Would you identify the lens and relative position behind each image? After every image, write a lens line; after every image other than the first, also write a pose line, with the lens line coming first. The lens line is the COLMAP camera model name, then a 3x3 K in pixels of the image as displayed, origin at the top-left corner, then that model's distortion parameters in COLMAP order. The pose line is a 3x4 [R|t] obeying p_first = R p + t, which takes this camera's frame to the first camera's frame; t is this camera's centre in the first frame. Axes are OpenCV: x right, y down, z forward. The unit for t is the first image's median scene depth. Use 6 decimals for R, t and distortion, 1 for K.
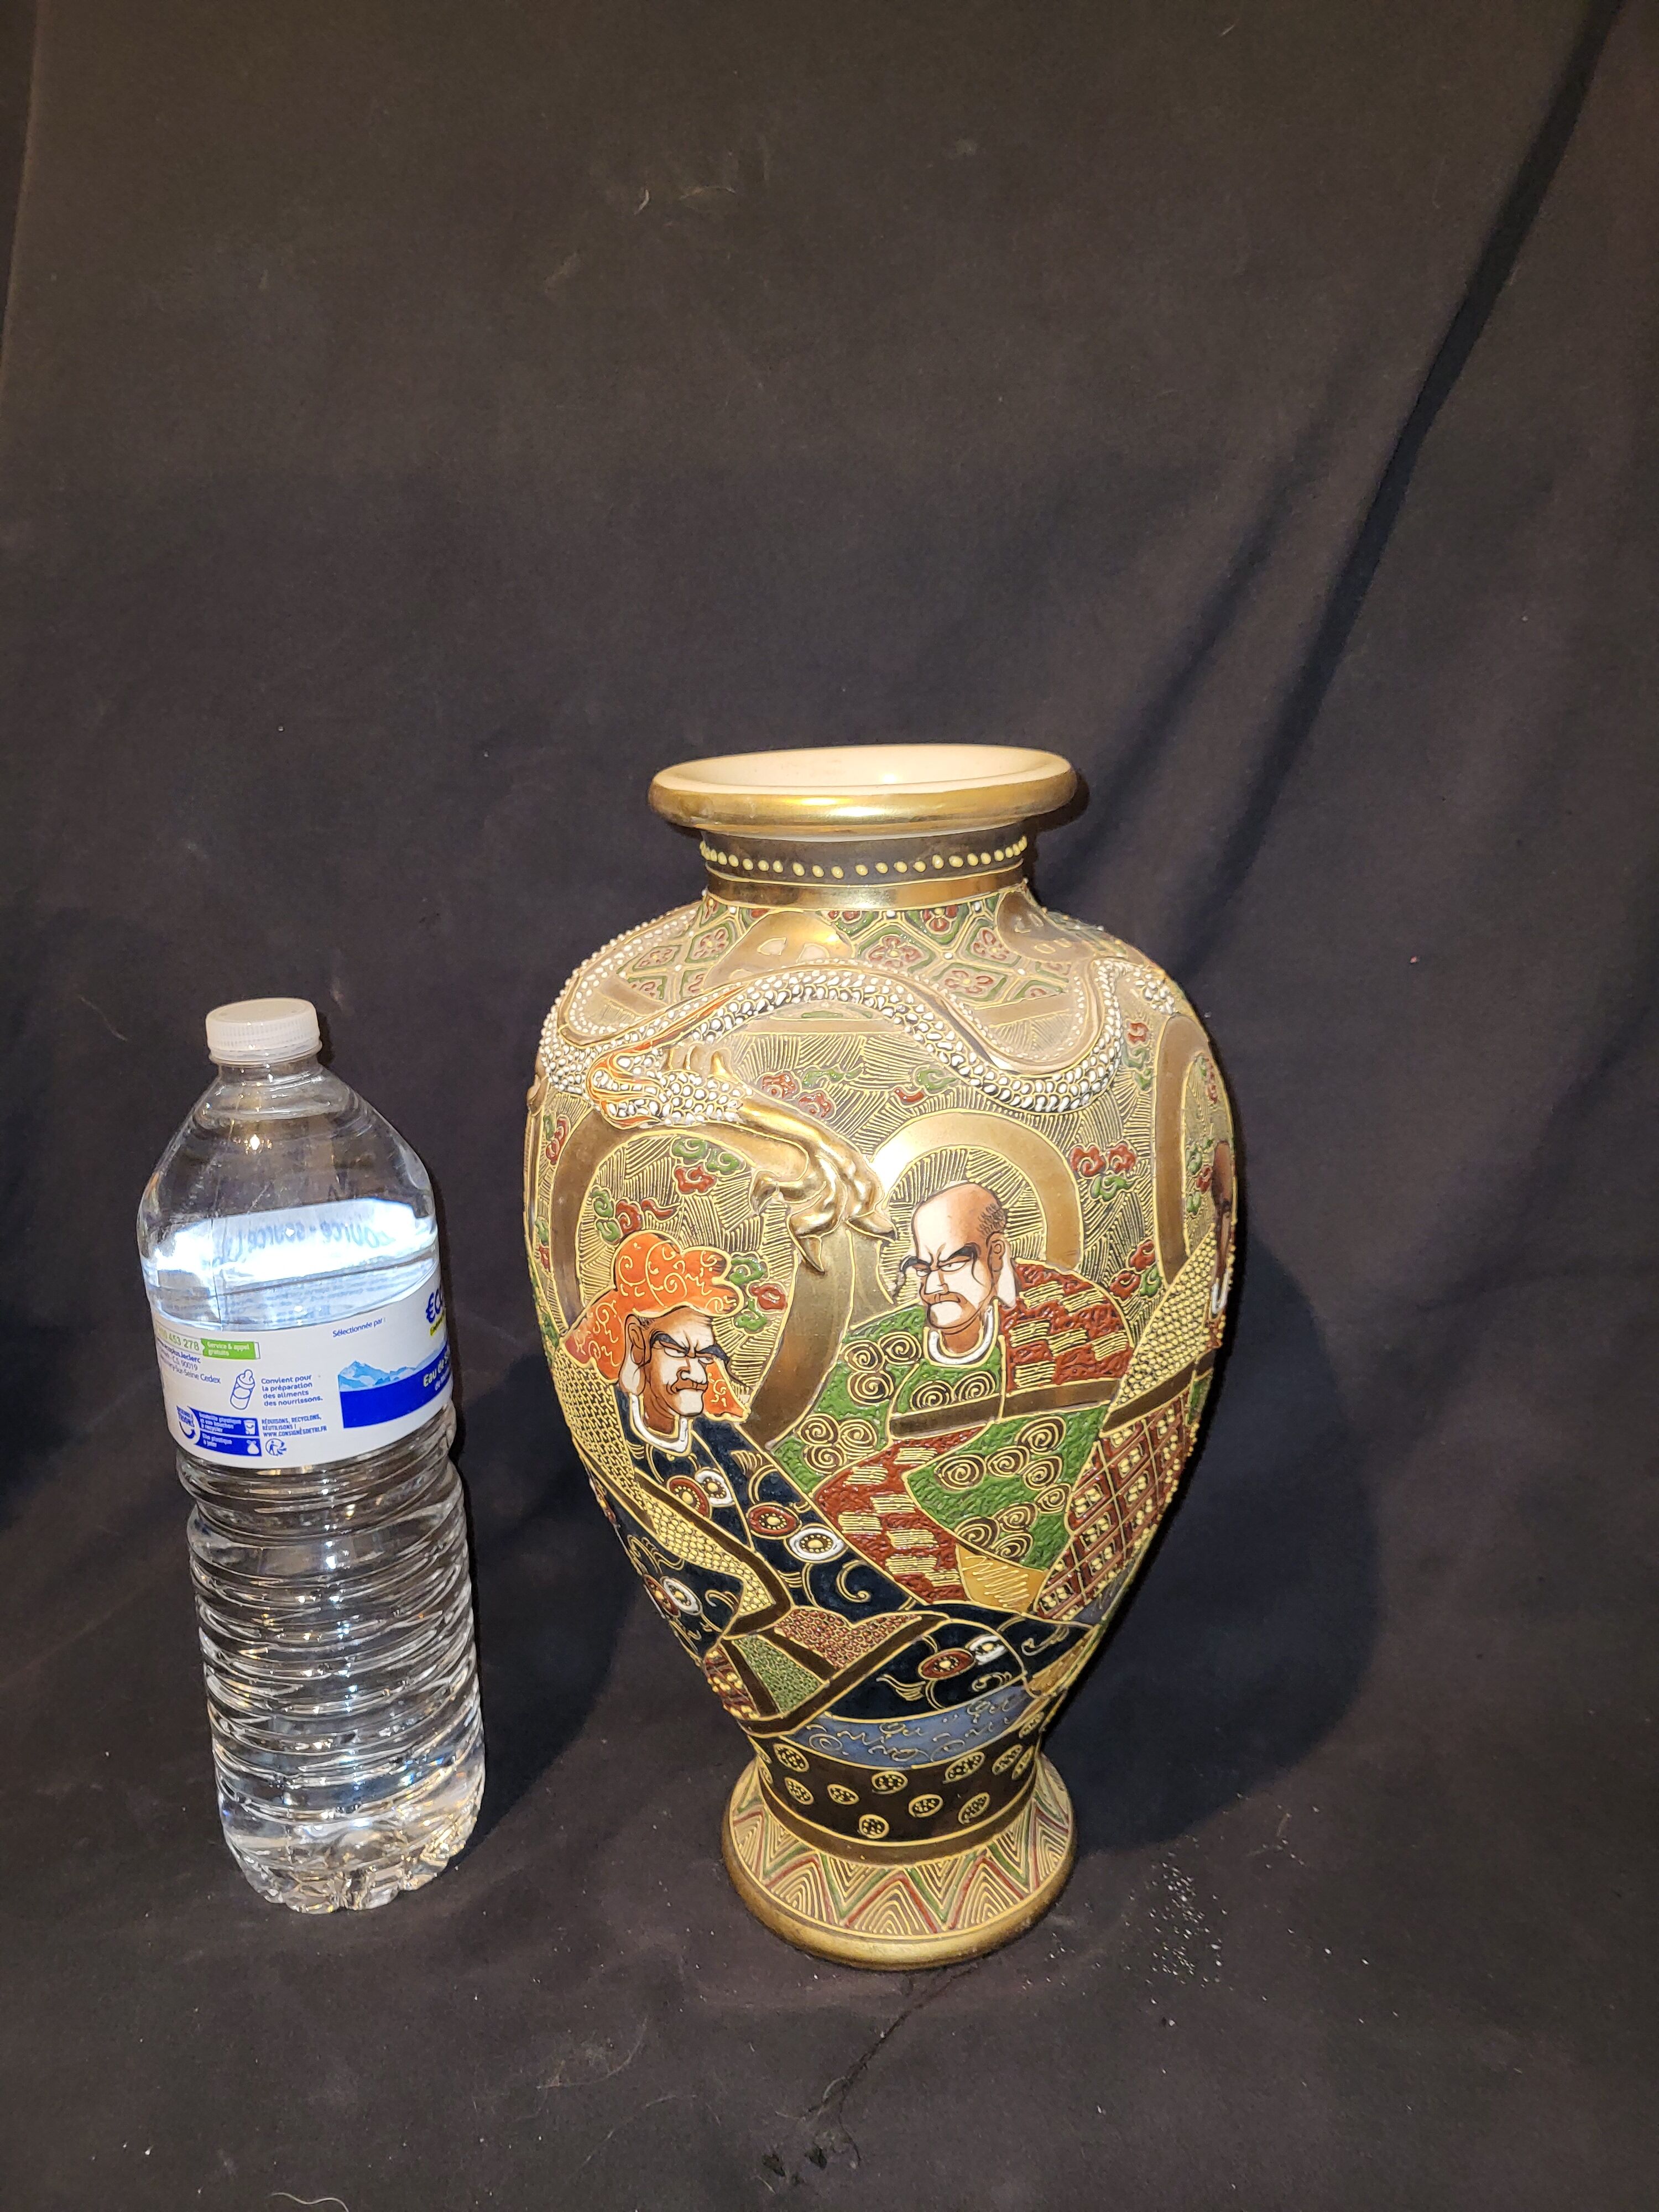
lens RADIAL K [[1709.8, 0, 814.0], [0, 1709.8, 1133.1], [0, 0, 1]] dist [0.000737, 0.002219]
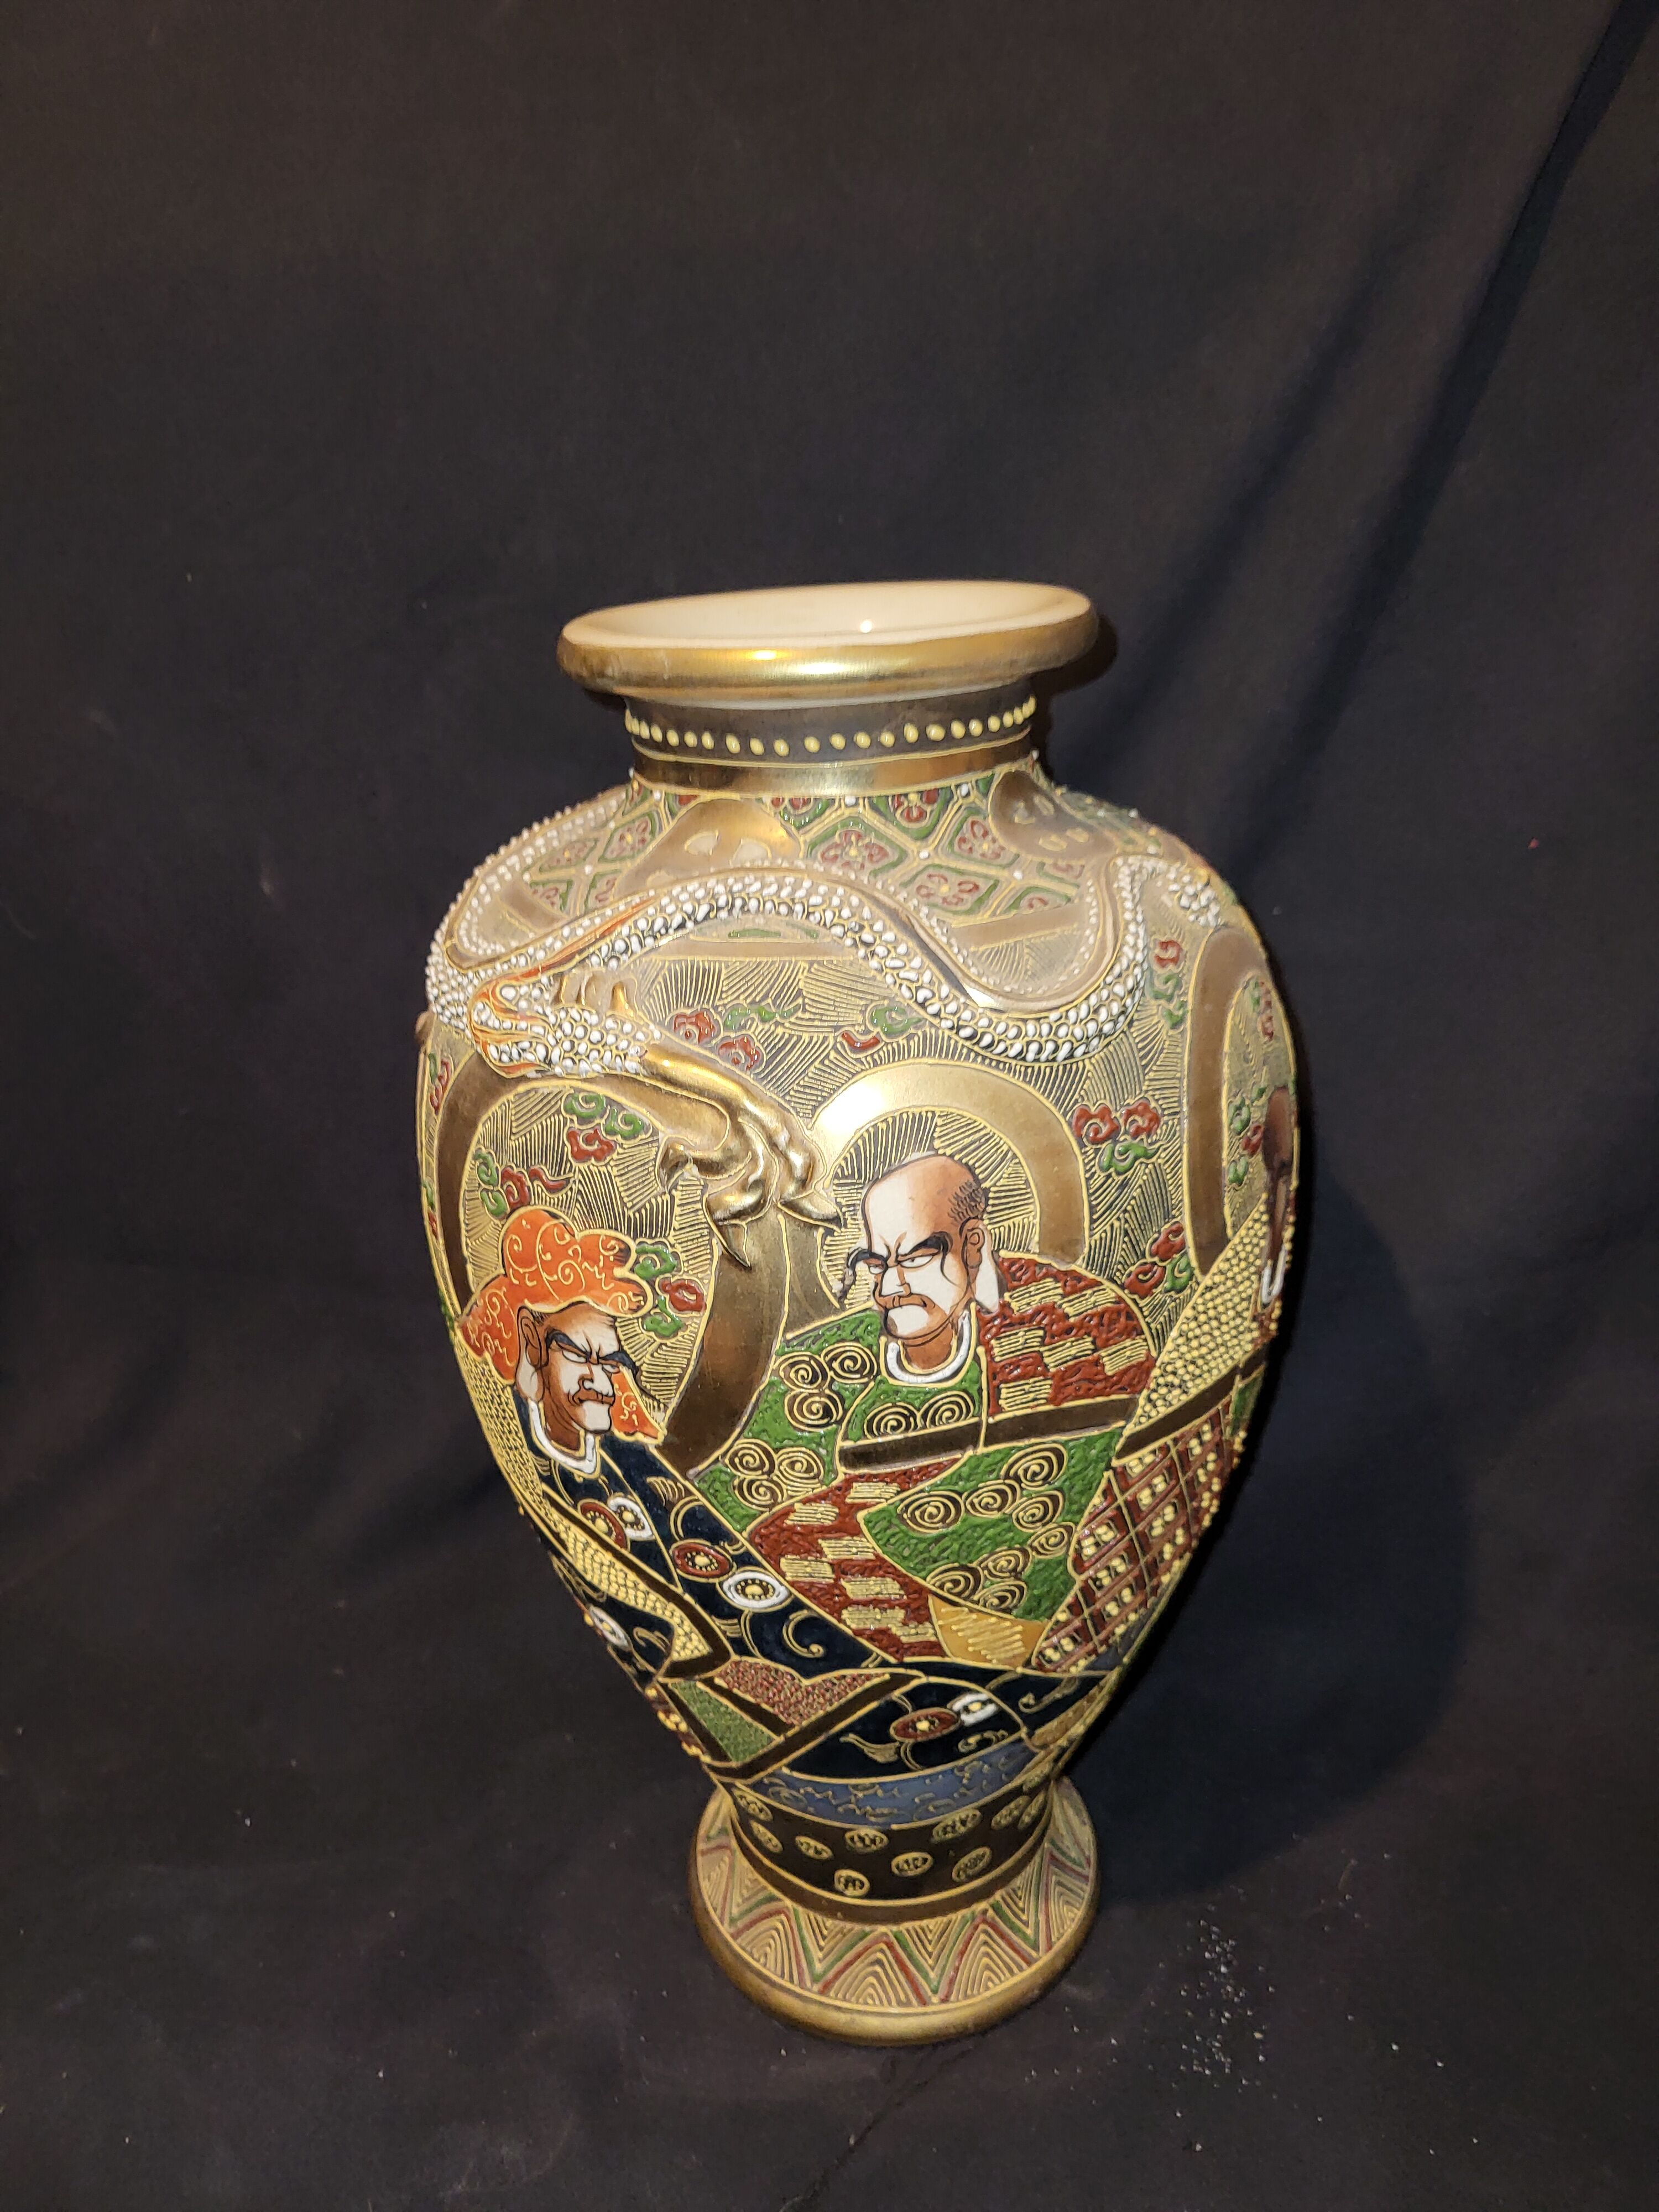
lens RADIAL K [[1651.0, 0, 824.9], [0, 1651.0, 1078.9], [0, 0, 1]] dist [-0.003575, 0.000108]
pose [[0.998079, 0.005485, -0.061703, 0.080281], [-0.001832, 0.998250, 0.059105, -0.045833], [0.061920, -0.058878, 0.996343, 0.240099]]
